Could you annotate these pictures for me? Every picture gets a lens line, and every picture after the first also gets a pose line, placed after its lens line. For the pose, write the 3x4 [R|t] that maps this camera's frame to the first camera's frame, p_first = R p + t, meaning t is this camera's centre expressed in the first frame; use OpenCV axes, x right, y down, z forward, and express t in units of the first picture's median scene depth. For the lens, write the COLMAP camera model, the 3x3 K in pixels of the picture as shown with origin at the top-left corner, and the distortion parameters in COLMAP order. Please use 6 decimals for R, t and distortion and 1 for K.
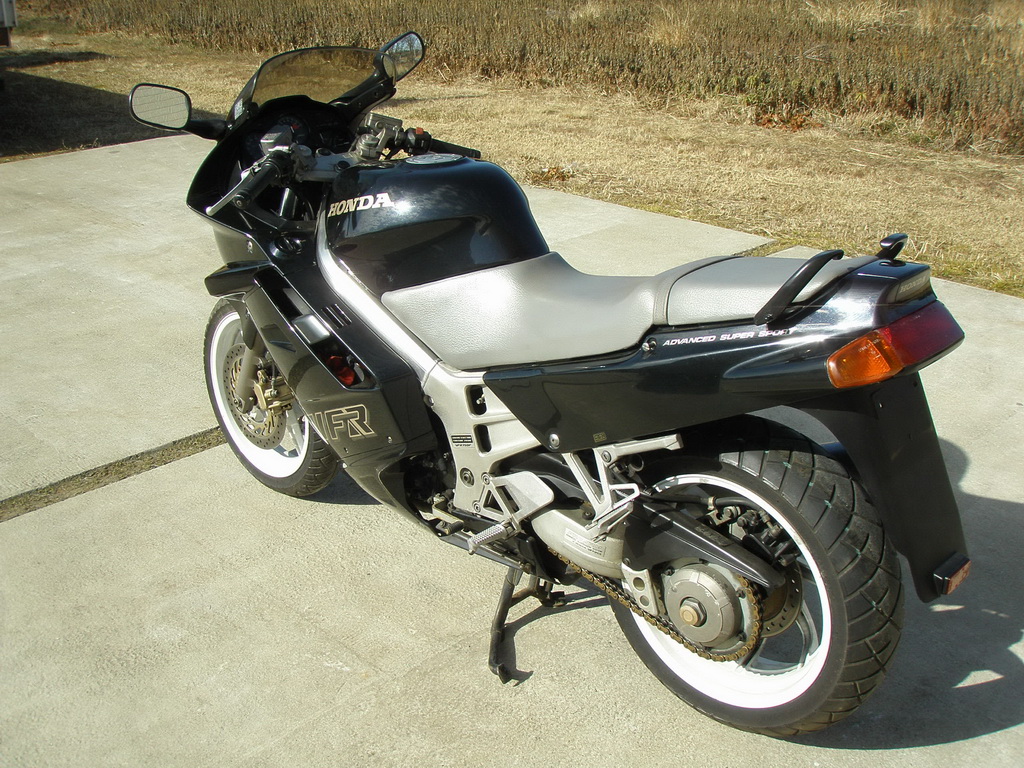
lens RADIAL K [[1141.9, 0, 509.2], [0, 1141.9, 400.2], [0, 0, 1]] dist [-0.209137, 0.209130]
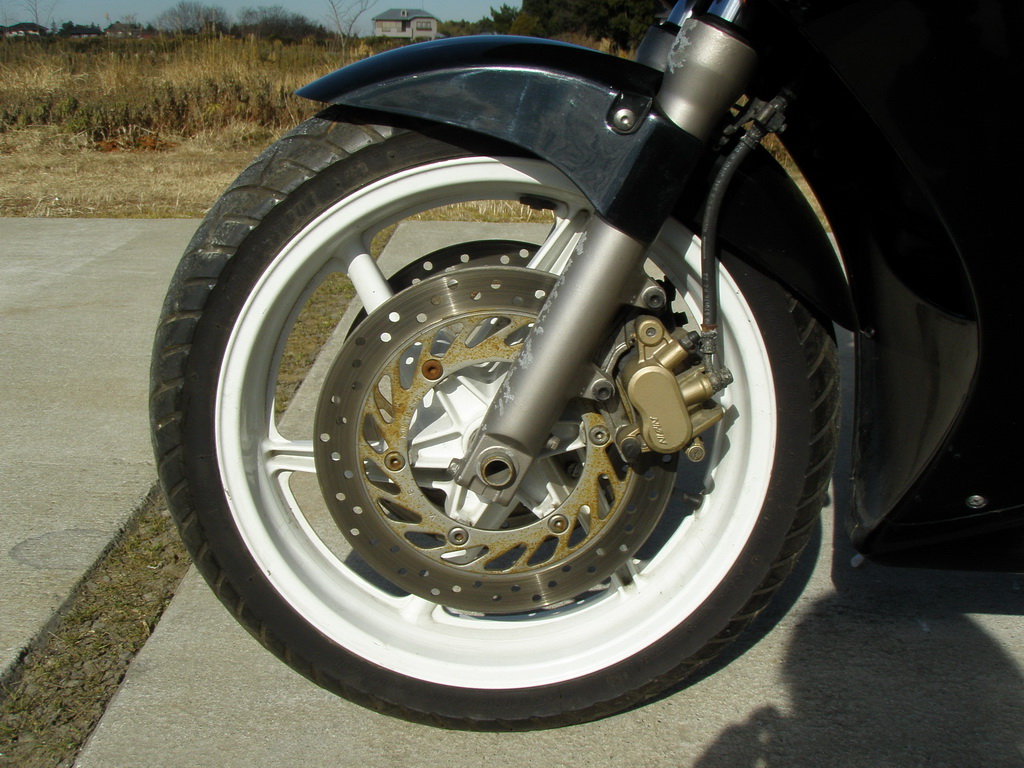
lens RADIAL K [[1141.9, 0, 509.2], [0, 1141.9, 400.2], [0, 0, 1]] dist [-0.209137, 0.209130]
pose [[0.701452, -0.191902, 0.686396, -0.573653], [0.258466, 0.966002, 0.005939, -0.021470], [-0.664199, 0.173244, 0.727204, 1.034246]]
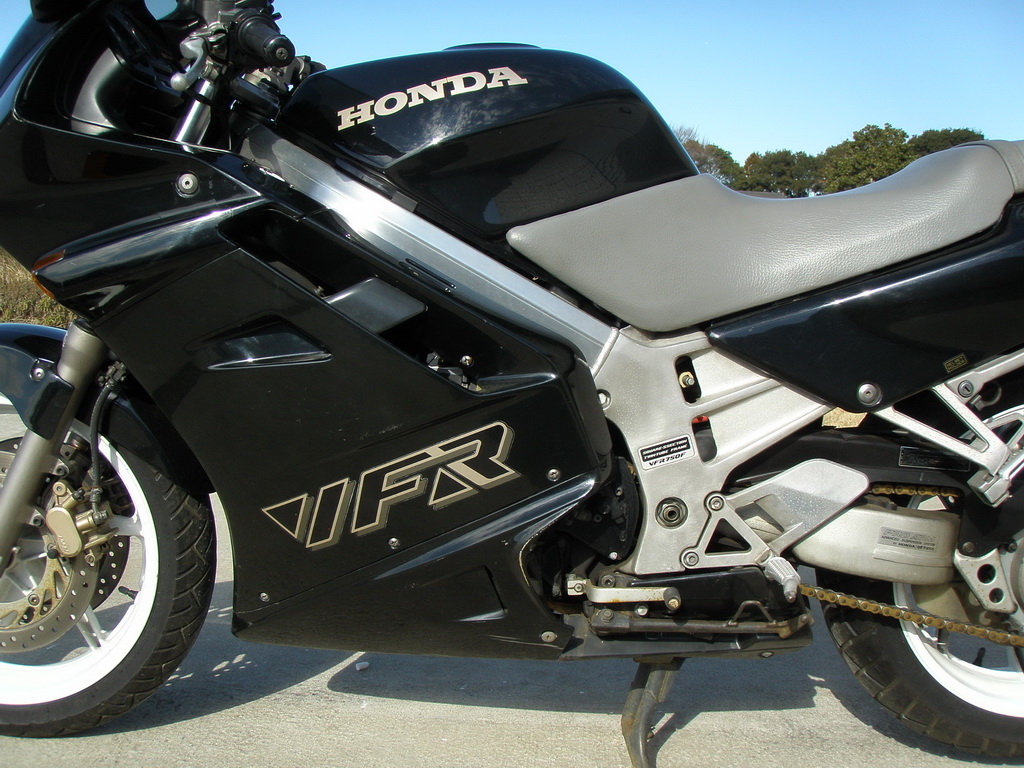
lens RADIAL K [[1141.9, 0, 509.2], [0, 1141.9, 400.2], [0, 0, 1]] dist [-0.209137, 0.209130]
pose [[0.722261, -0.058726, 0.689123, -0.538769], [0.234570, 0.958131, -0.164200, 0.091849], [-0.650628, 0.280243, 0.705796, 0.615991]]
